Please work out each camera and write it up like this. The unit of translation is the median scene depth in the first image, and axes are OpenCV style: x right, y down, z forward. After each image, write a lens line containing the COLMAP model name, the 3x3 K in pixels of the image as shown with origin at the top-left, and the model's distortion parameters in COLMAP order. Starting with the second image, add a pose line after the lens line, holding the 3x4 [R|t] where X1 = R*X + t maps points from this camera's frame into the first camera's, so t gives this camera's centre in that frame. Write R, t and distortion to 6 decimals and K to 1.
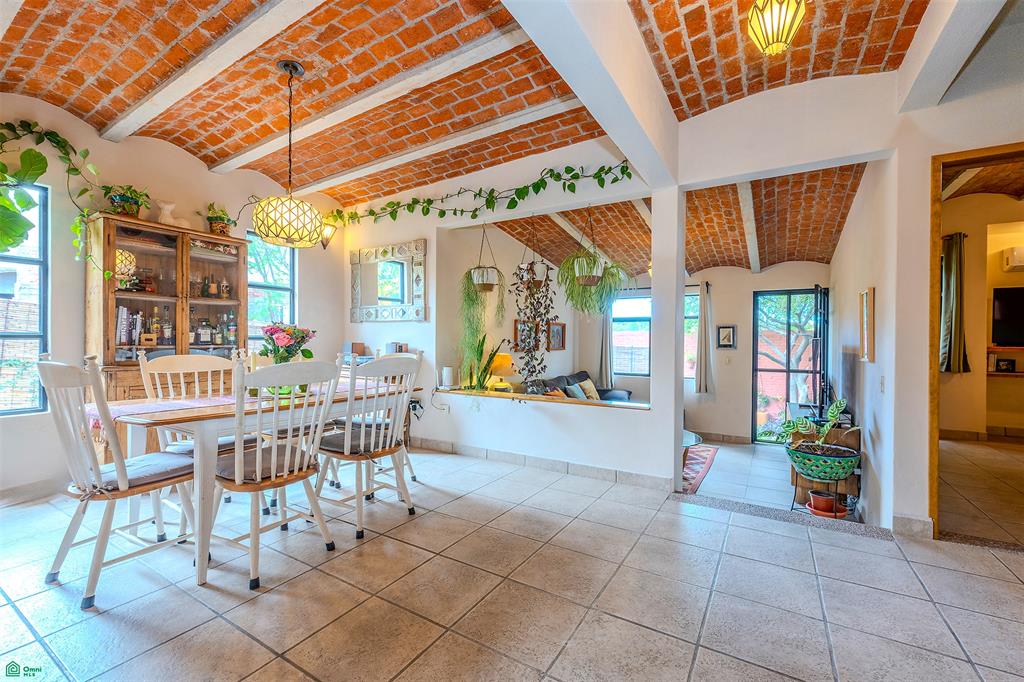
lens RADIAL K [[442.5, 0, 512.0], [0, 442.5, 341.0], [0, 0, 1]] dist [0.001013, 0.000079]
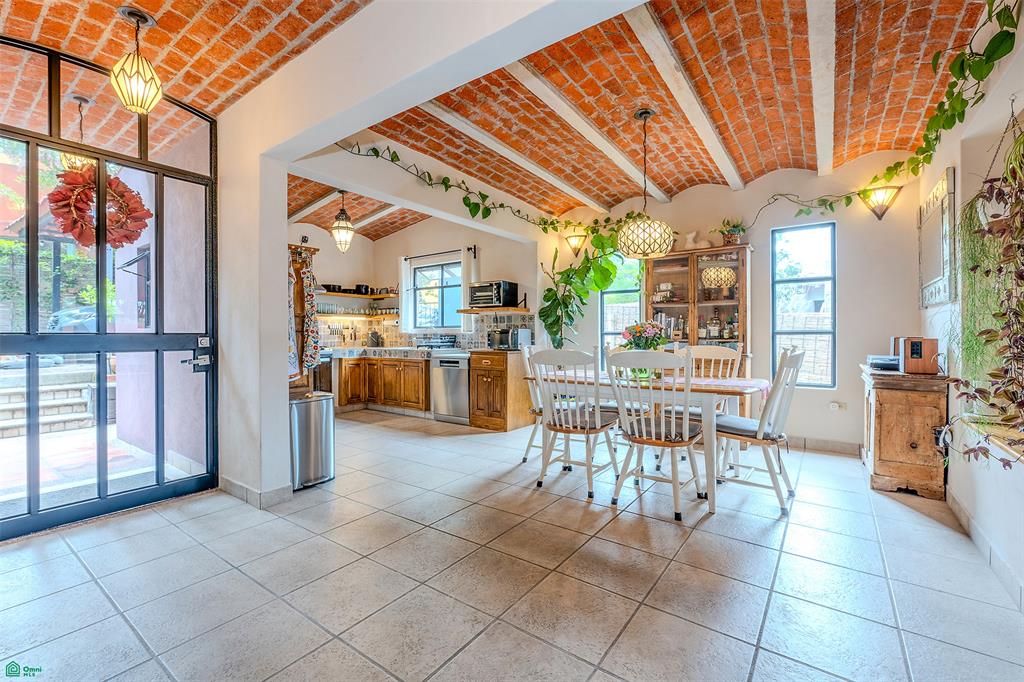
lens RADIAL K [[437.6, 0, 514.3], [0, 437.6, 330.3], [0, 0, 1]] dist [-0.000746, -0.000002]
pose [[-0.094272, -0.017447, -0.995394, 0.731225], [-0.002578, 0.999847, -0.017281, 0.008787], [0.995543, 0.000937, -0.094303, 0.745909]]
